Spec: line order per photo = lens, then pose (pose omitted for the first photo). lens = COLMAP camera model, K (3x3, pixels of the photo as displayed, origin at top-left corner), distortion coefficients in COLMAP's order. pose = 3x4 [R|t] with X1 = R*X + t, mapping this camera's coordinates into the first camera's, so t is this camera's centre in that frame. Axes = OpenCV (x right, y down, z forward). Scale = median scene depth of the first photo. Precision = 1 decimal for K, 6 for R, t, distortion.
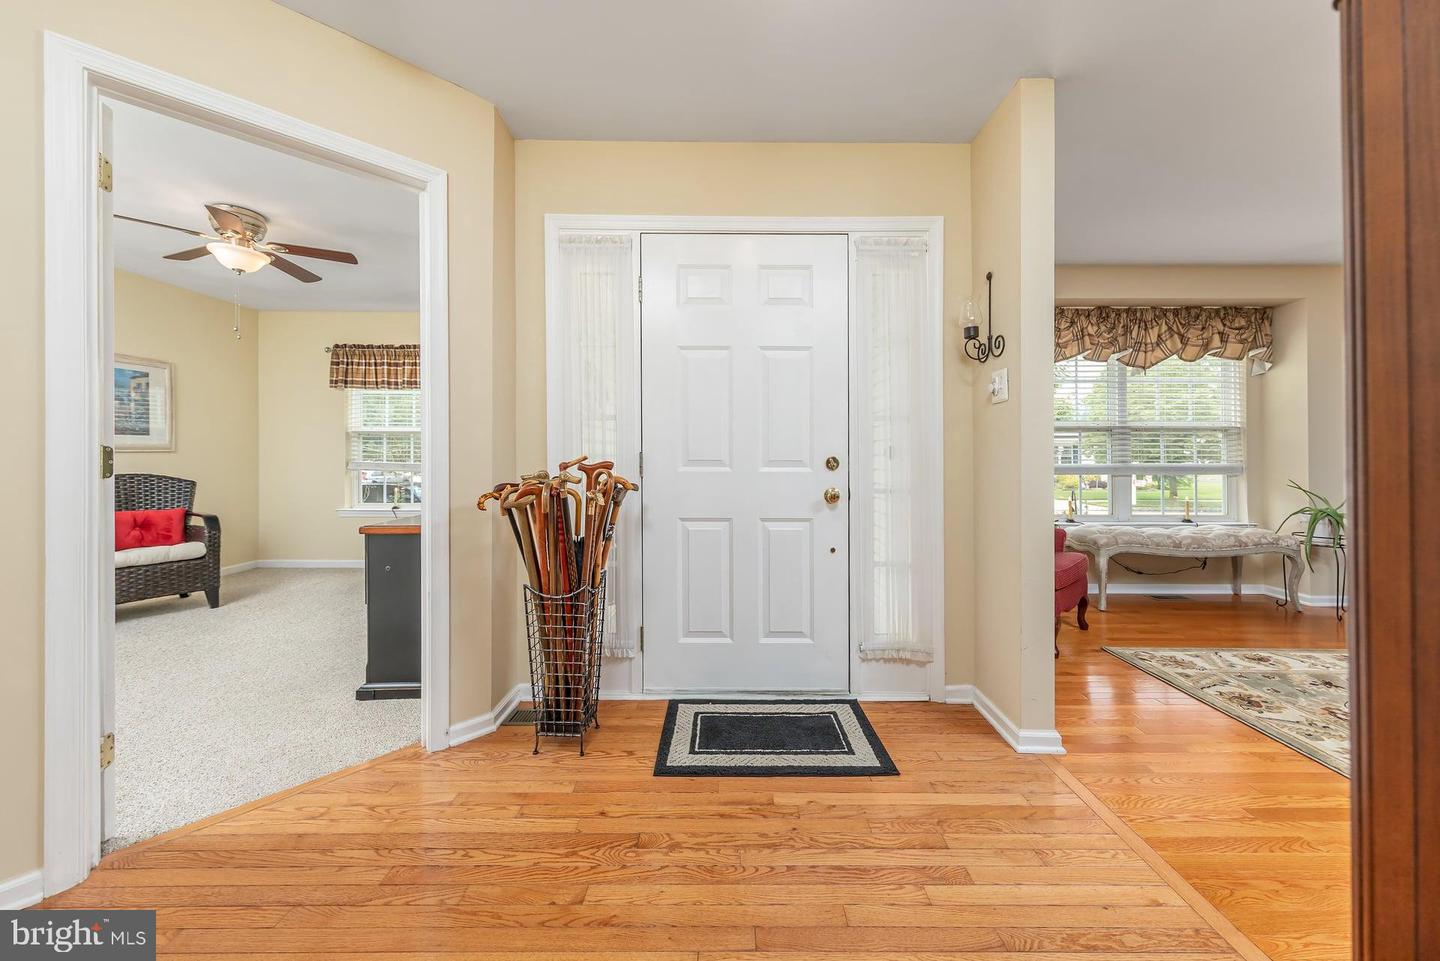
lens RADIAL K [[509.2, 0, 721.6], [0, 509.2, 452.6], [0, 0, 1]] dist [0.018259, -0.000042]
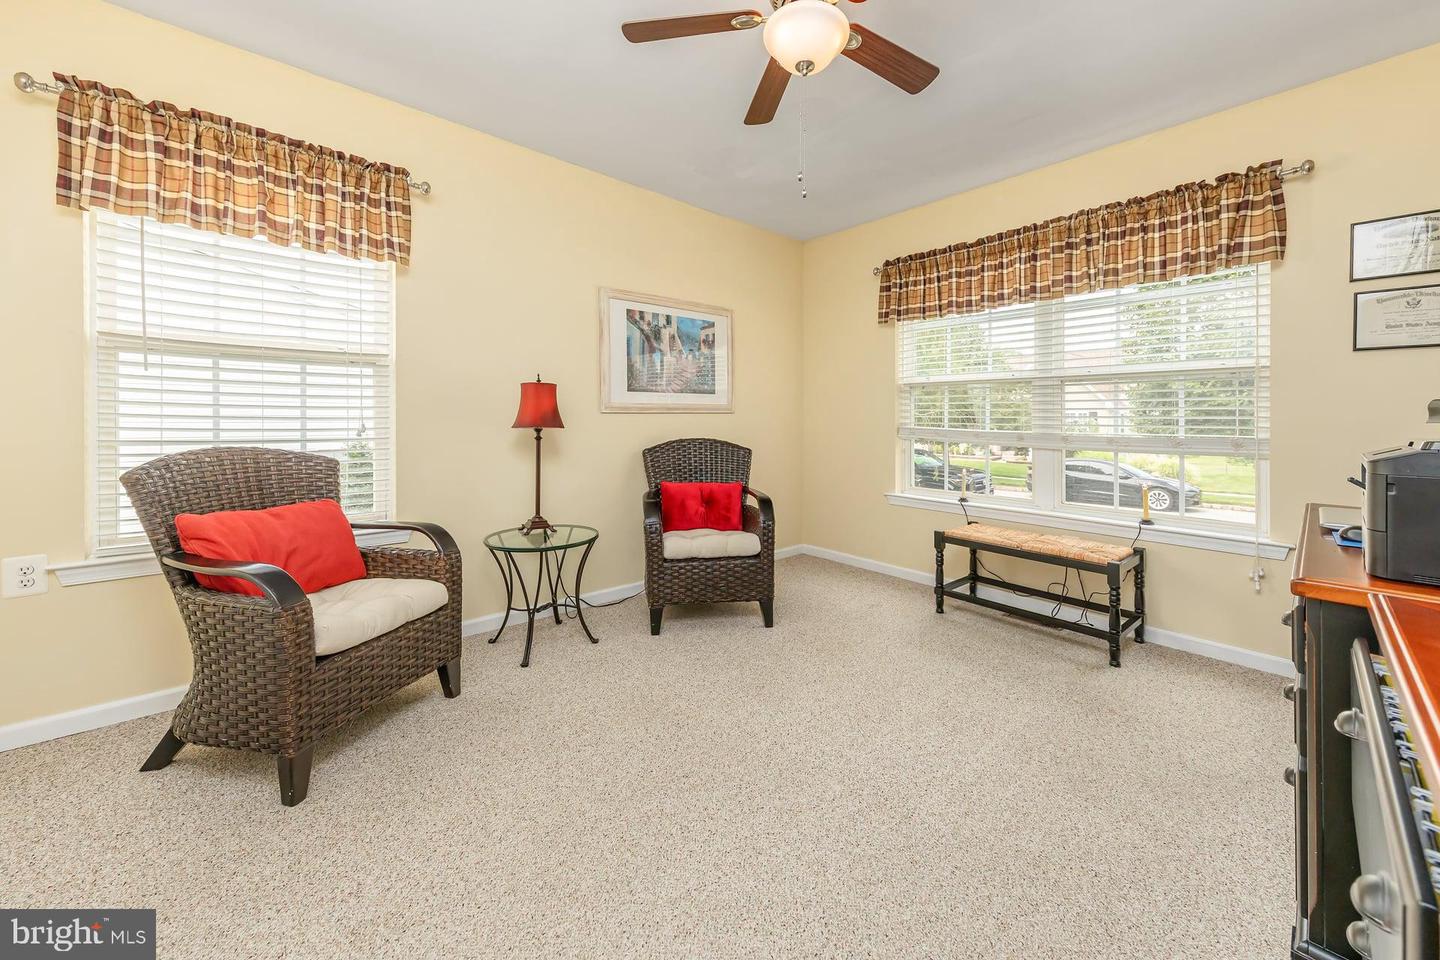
lens RADIAL K [[500.8, 0, 717.3], [0, 500.8, 423.1], [0, 0, 1]] dist [-0.000726, -0.000278]
pose [[0.648478, 0.001199, -0.761233, -0.412550], [0.001134, 0.999996, 0.002541, 0.011010], [0.761233, -0.002511, 0.648474, 0.412444]]
